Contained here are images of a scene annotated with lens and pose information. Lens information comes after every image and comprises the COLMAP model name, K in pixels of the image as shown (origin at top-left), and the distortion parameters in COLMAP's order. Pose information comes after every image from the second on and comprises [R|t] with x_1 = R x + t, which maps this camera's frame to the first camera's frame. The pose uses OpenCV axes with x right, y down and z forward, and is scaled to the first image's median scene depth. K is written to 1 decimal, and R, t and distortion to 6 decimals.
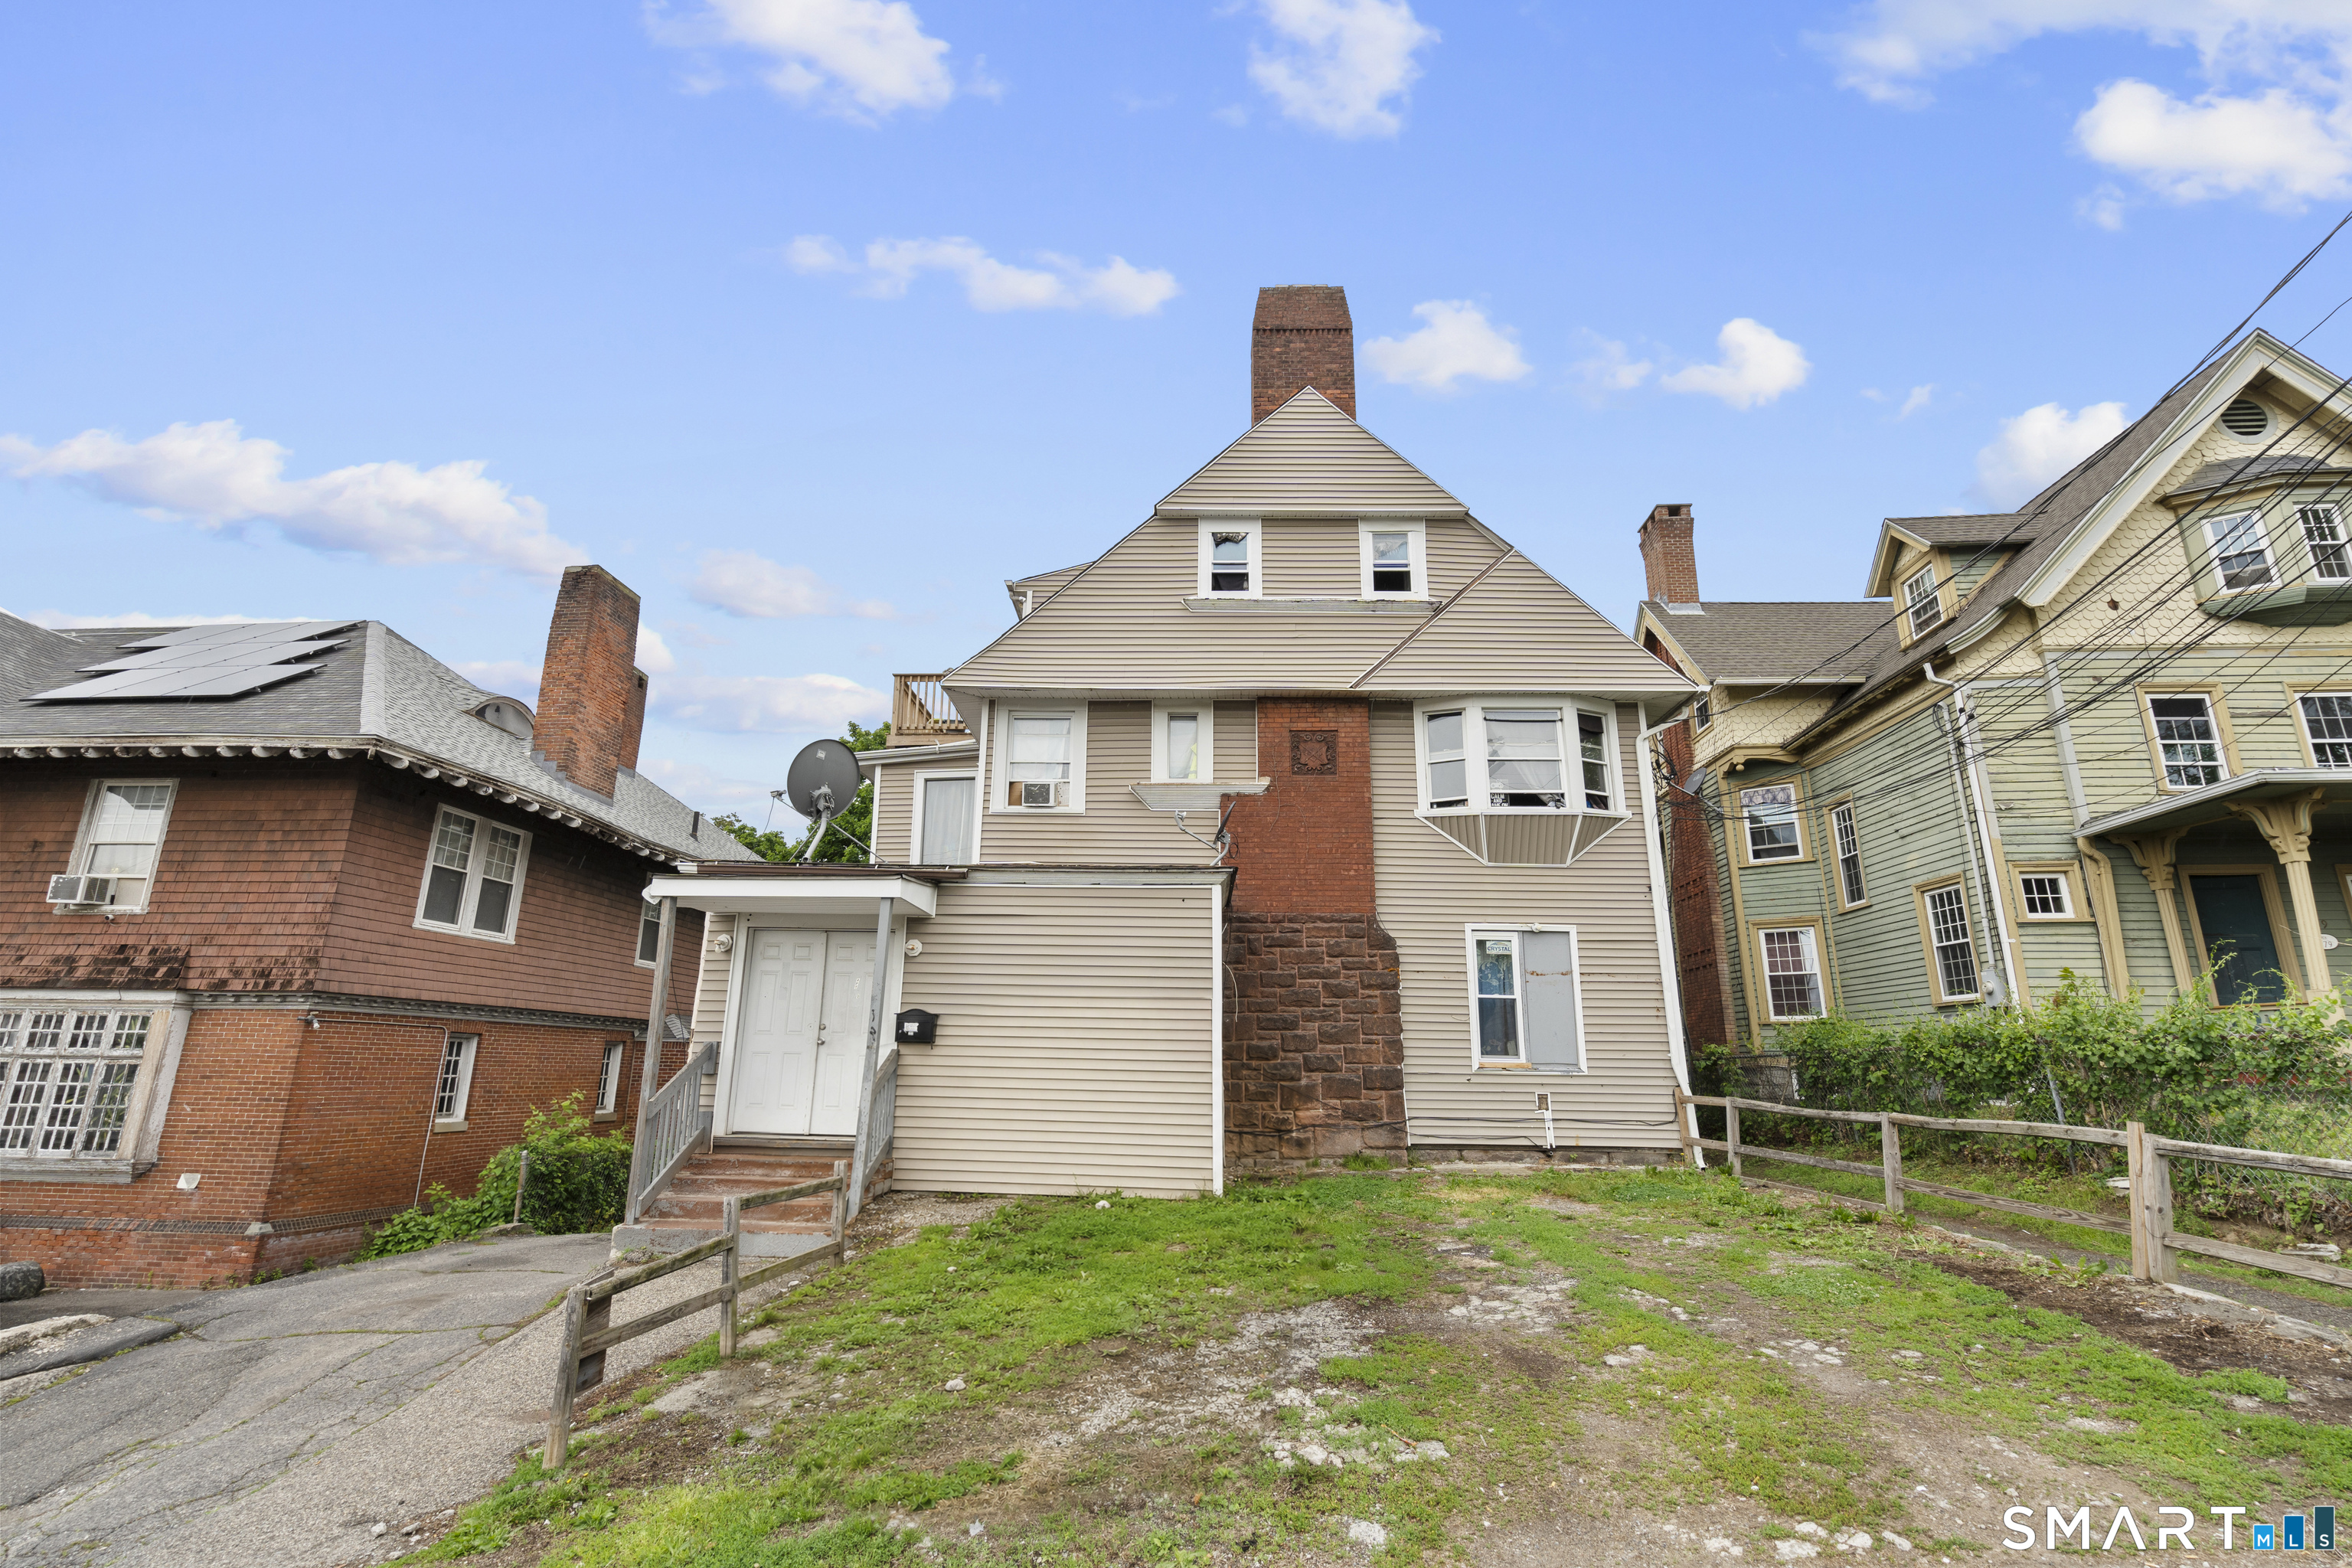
lens RADIAL K [[1055.6, 0, 1169.8], [0, 1055.6, 781.0], [0, 0, 1]] dist [-0.004879, -0.001111]
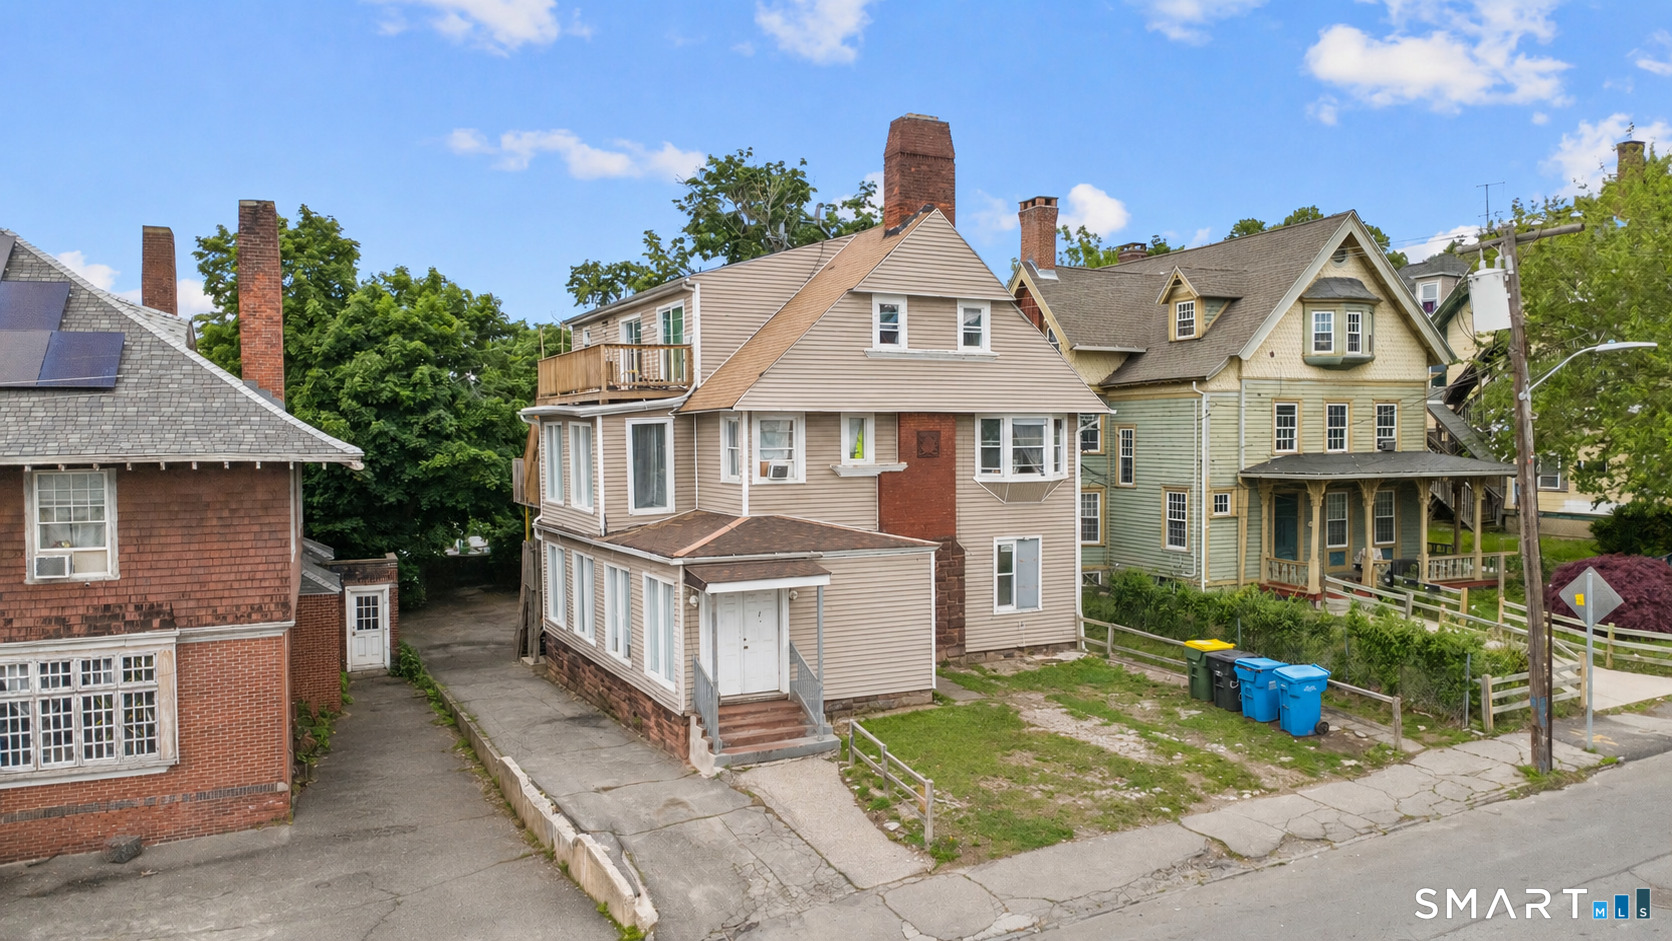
lens RADIAL K [[1214.4, 0, 839.0], [0, 1214.4, 470.9], [0, 0, 1]] dist [-0.005267, -0.009793]
pose [[0.878389, -0.034093, 0.476729, -0.918309], [-0.107400, 0.957863, 0.266389, -0.486921], [-0.465724, -0.285193, 0.837715, -0.596118]]
